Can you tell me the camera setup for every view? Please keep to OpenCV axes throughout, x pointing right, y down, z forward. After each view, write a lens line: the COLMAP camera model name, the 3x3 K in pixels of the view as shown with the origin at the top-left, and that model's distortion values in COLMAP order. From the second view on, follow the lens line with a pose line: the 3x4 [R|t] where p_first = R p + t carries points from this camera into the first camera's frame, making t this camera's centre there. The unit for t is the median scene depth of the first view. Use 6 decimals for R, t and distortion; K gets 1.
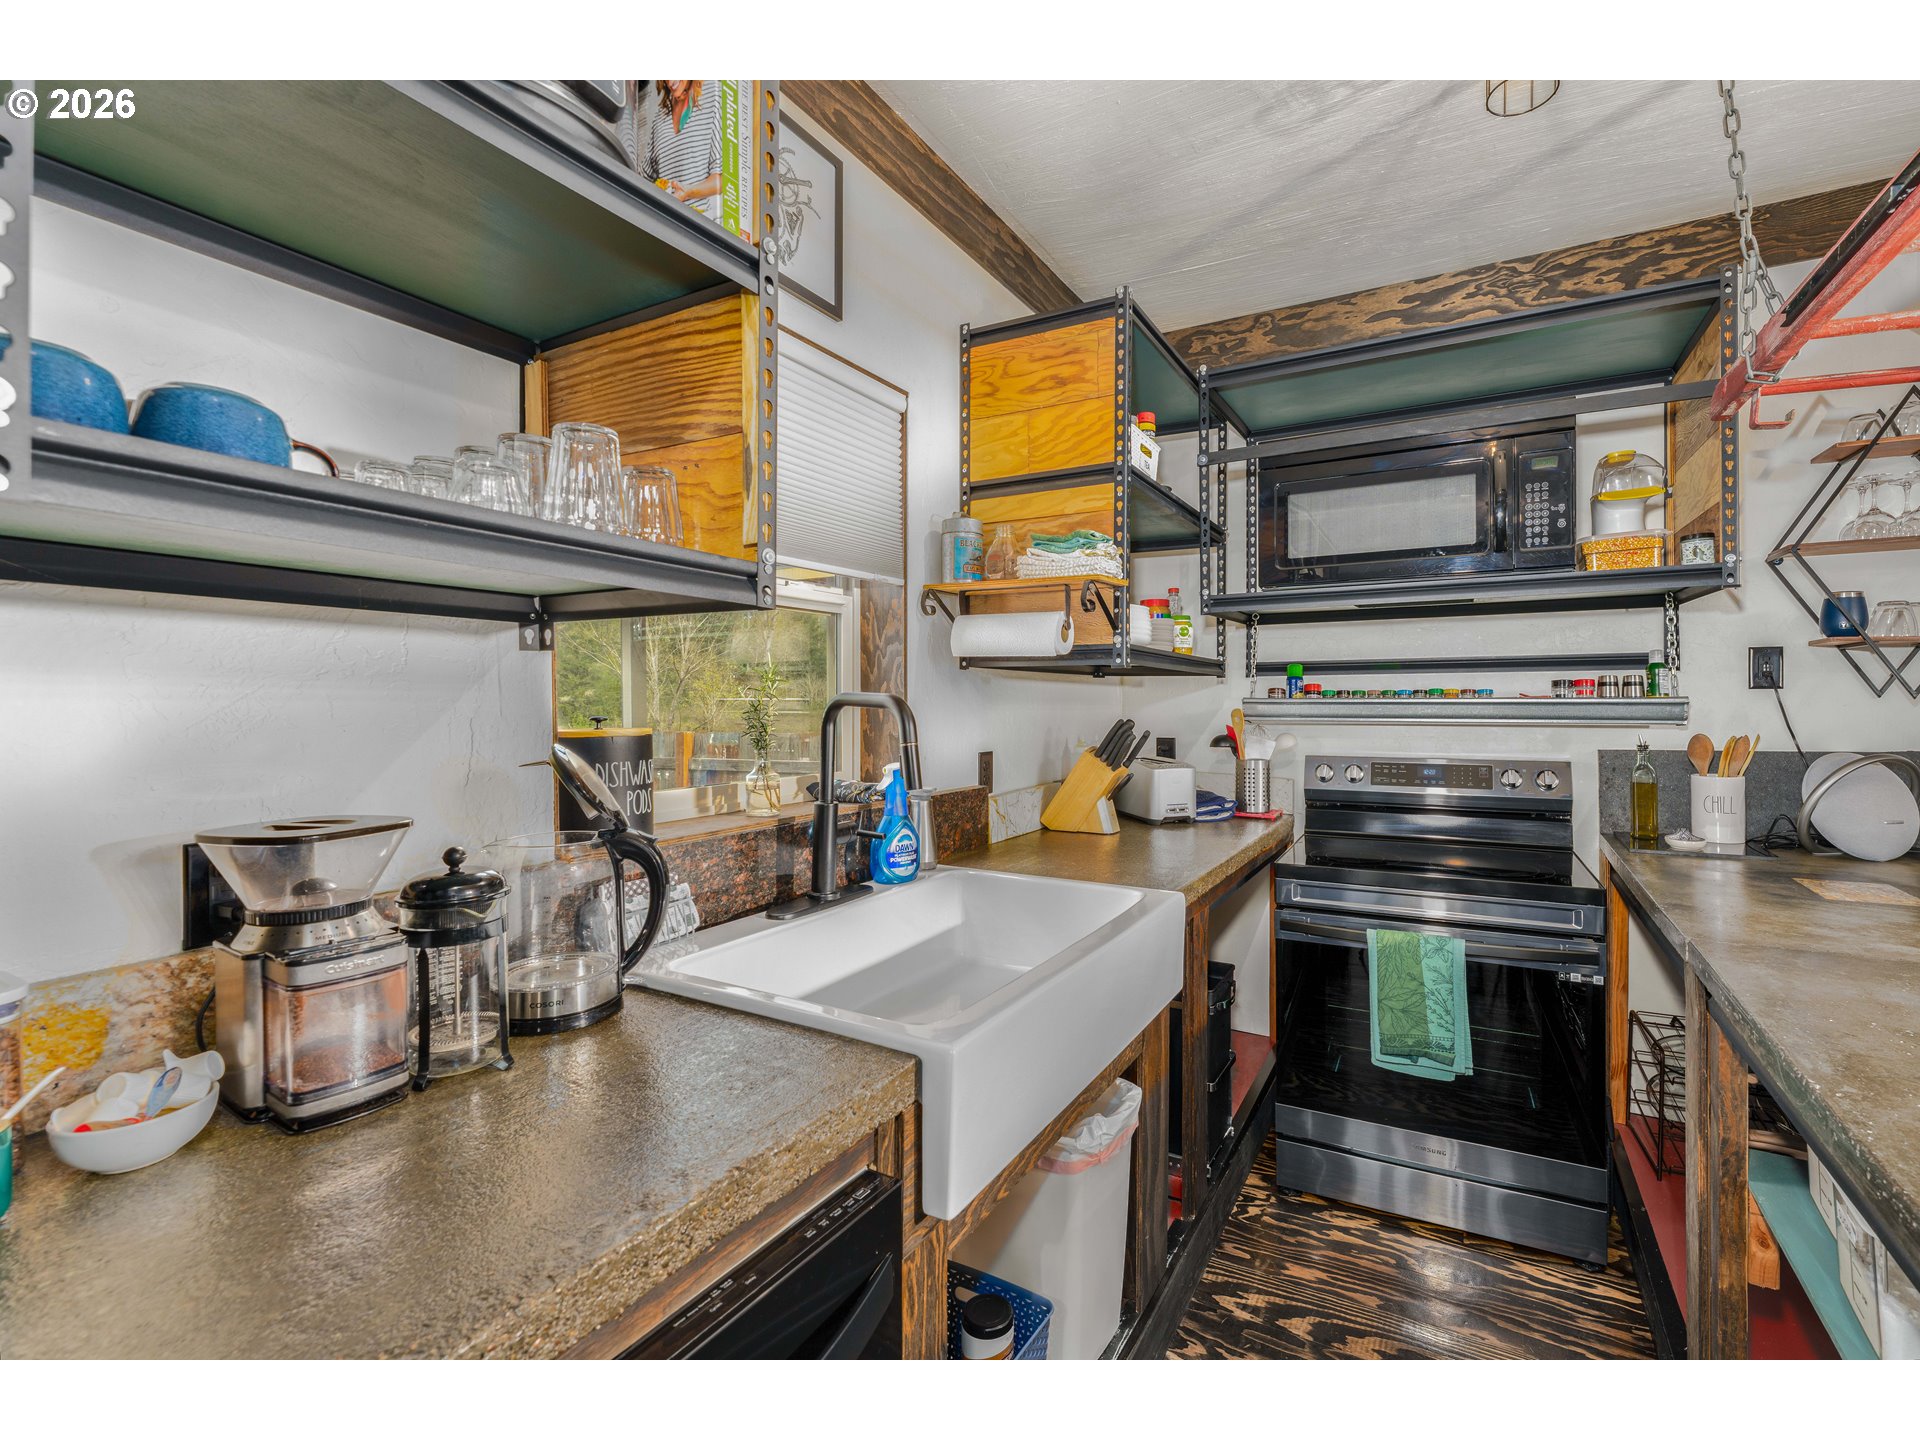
lens RADIAL K [[823.7, 0, 1073.5], [0, 823.7, 706.1], [0, 0, 1]] dist [-0.001875, -0.000870]
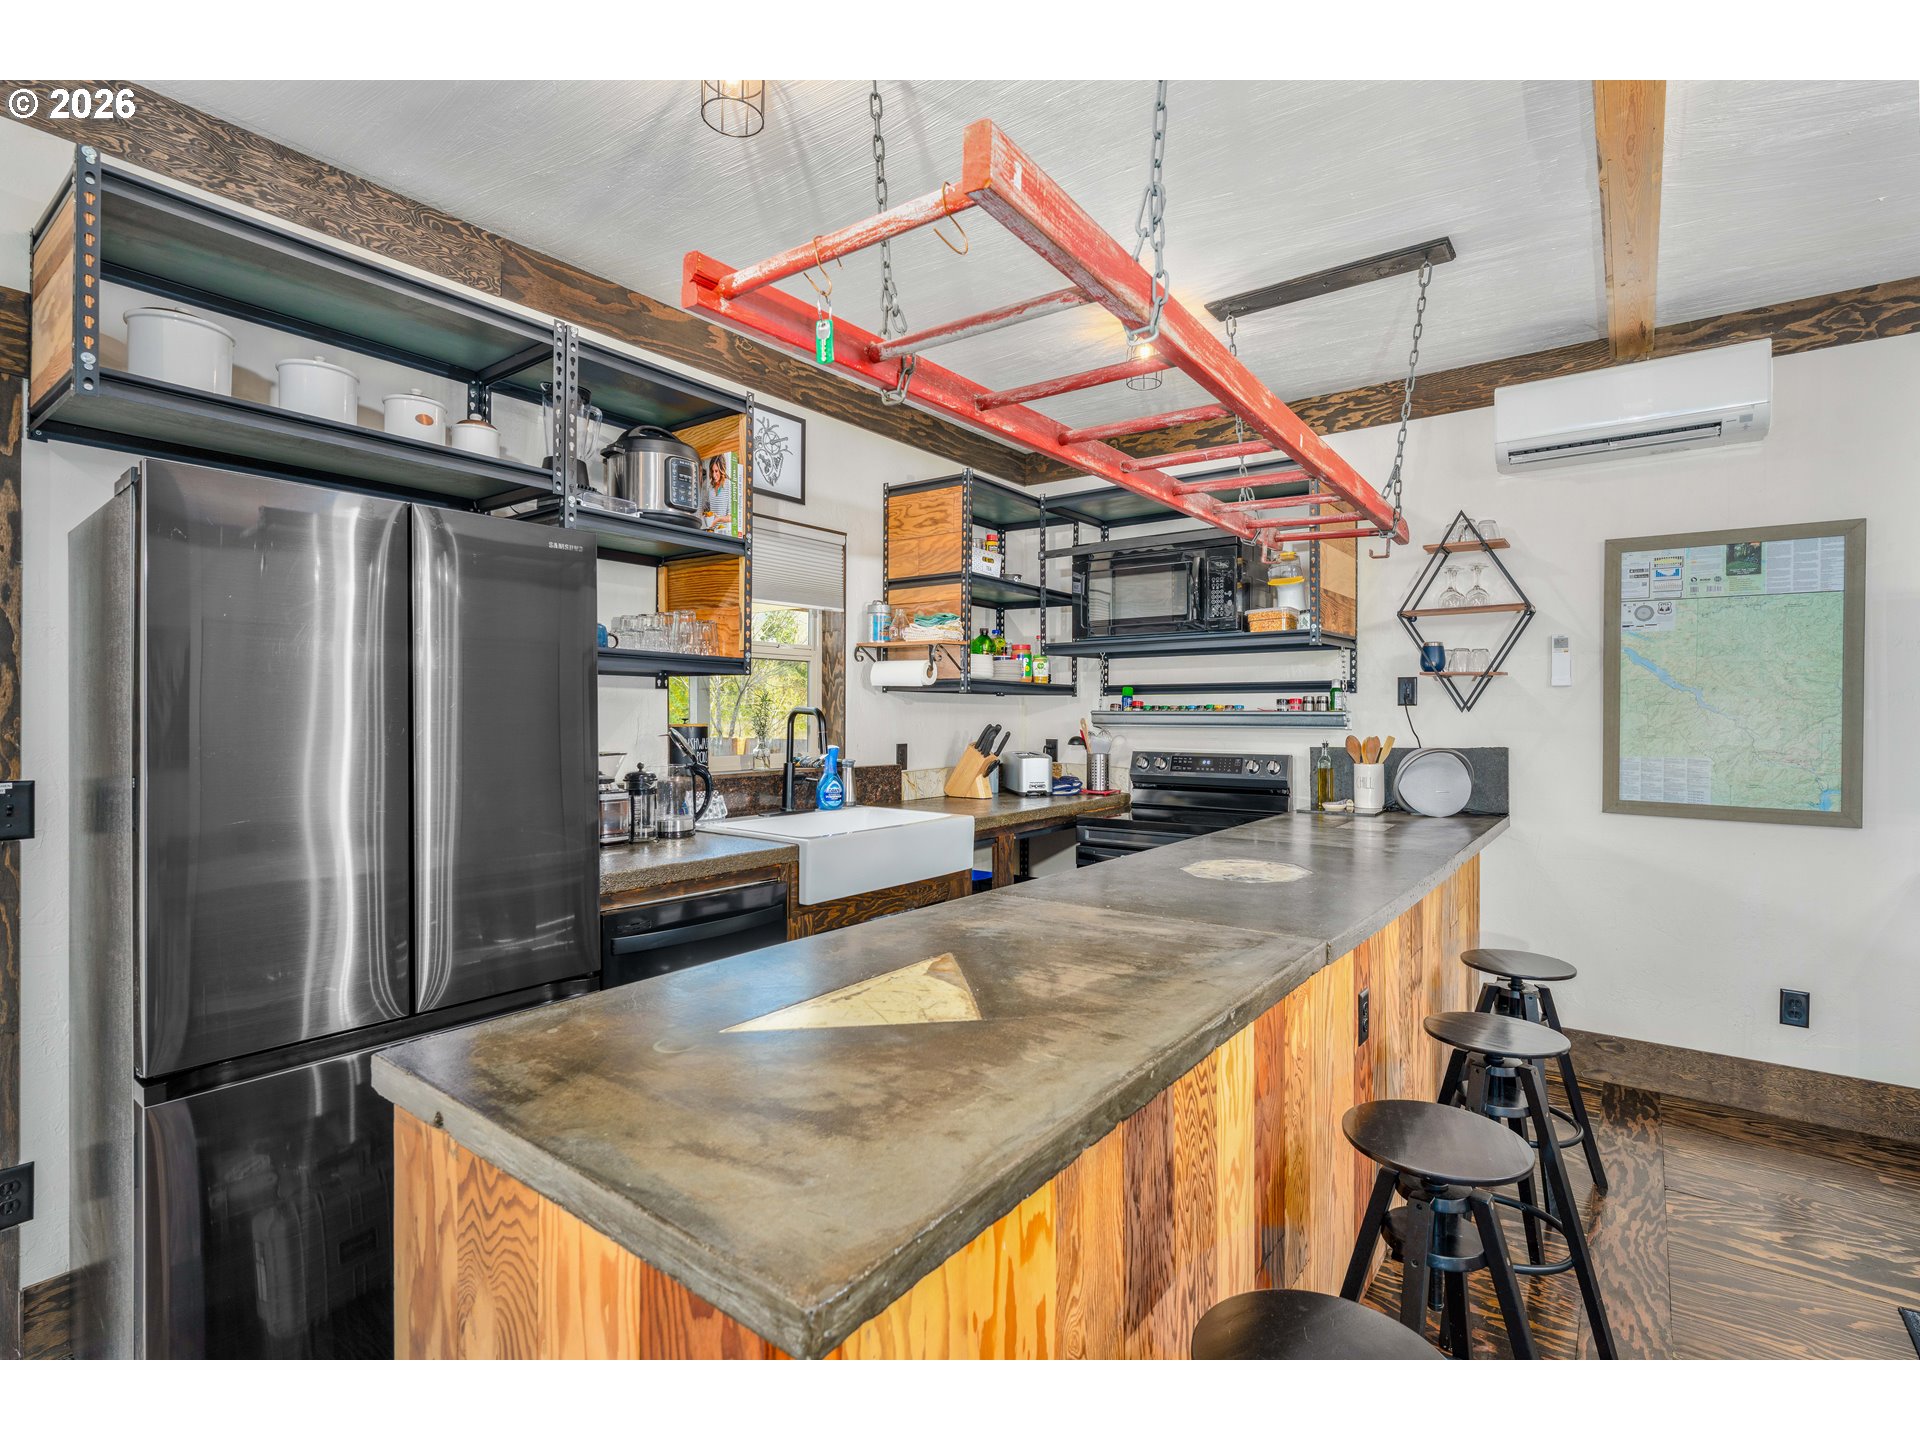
lens RADIAL K [[893.3, 0, 962.1], [0, 893.3, 716.0], [0, 0, 1]] dist [-0.001691, -0.000040]
pose [[0.979096, 0.005331, -0.203330, 0.396397], [-0.005991, 0.999979, -0.002630, 0.006440], [0.203311, 0.003793, 0.979107, -0.743315]]
